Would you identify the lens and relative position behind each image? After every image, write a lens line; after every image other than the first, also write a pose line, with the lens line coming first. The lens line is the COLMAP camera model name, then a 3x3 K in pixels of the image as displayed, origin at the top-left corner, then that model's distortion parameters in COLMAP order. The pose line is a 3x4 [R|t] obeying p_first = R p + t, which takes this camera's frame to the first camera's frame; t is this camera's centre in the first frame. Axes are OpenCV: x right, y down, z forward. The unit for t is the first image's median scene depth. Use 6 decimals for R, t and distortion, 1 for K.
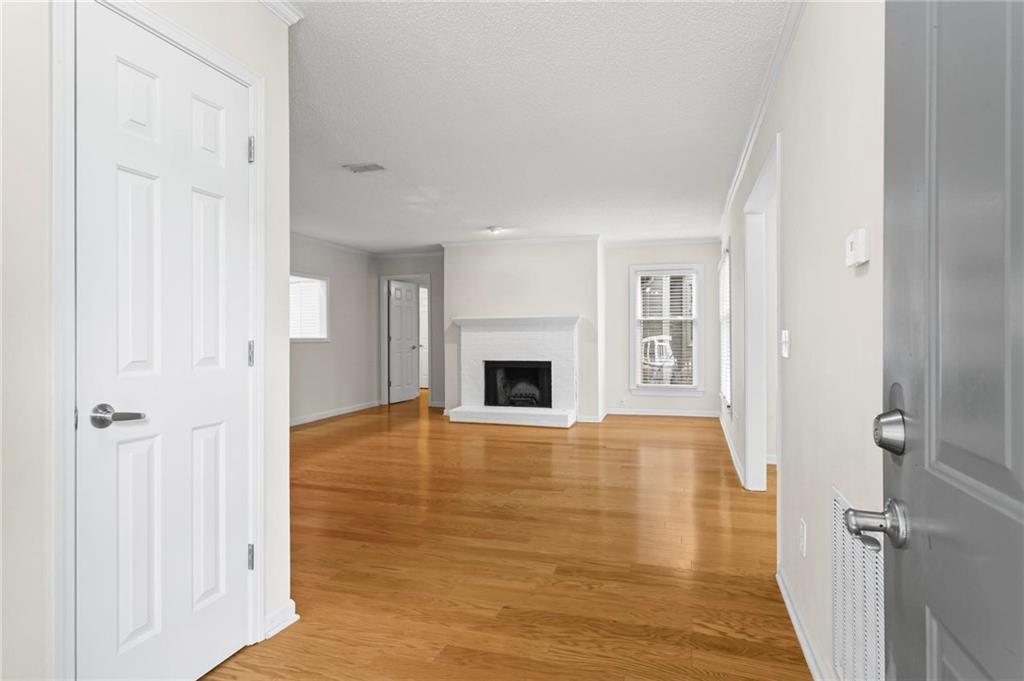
lens RADIAL K [[561.7, 0, 511.1], [0, 561.7, 338.0], [0, 0, 1]] dist [-0.001700, -0.000112]
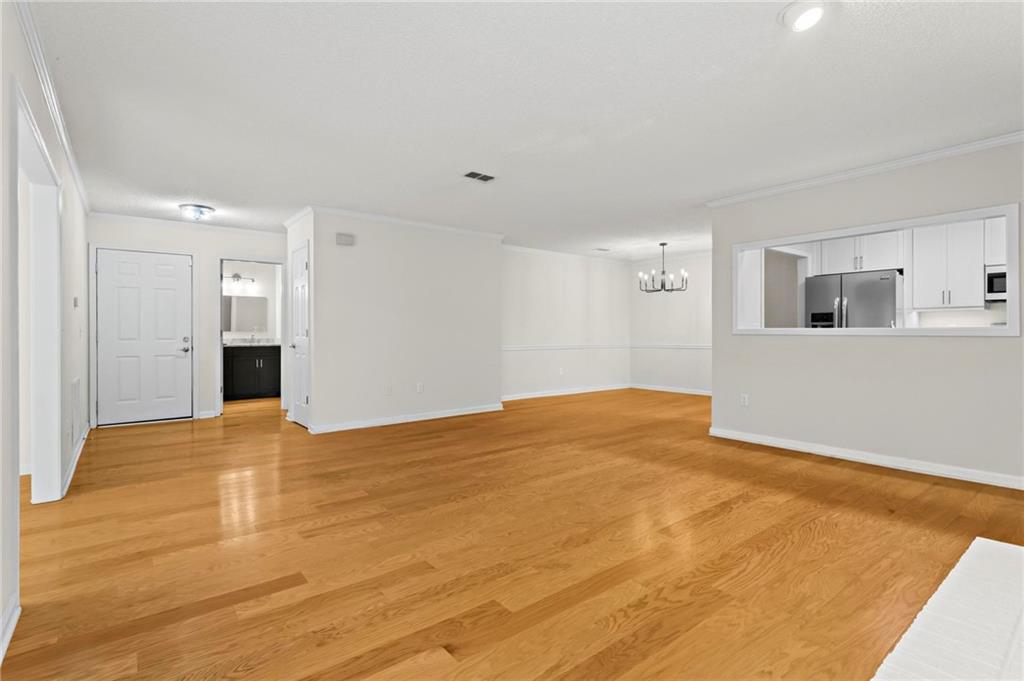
lens RADIAL K [[490.8, 0, 509.2], [0, 490.8, 336.7], [0, 0, 1]] dist [-0.000466, 0.001706]
pose [[-0.568396, 0.010876, -0.822683, 0.291334], [-0.000967, 0.999903, 0.013887, 0.002083], [0.822755, 0.008689, -0.568330, 0.902001]]
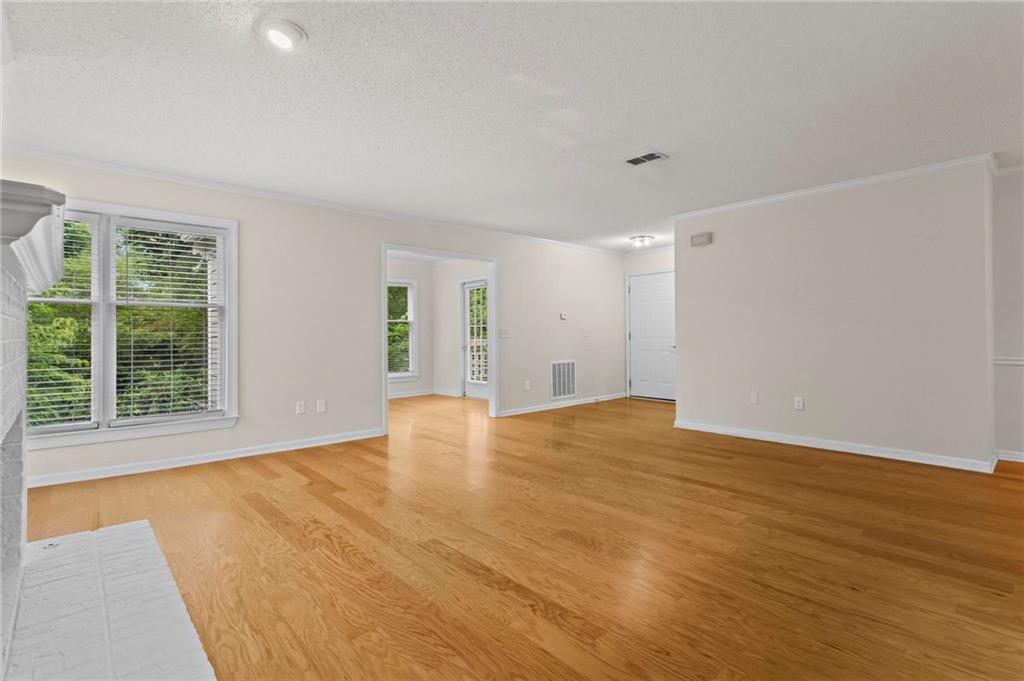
lens RADIAL K [[490.8, 0, 494.2], [0, 490.8, 337.6], [0, 0, 1]] dist [-0.000466, 0.001706]
pose [[-0.845859, 0.004553, 0.533387, -0.278898], [0.011201, 0.999895, 0.009228, 0.002743], [-0.533289, 0.013780, -0.845821, 1.057751]]
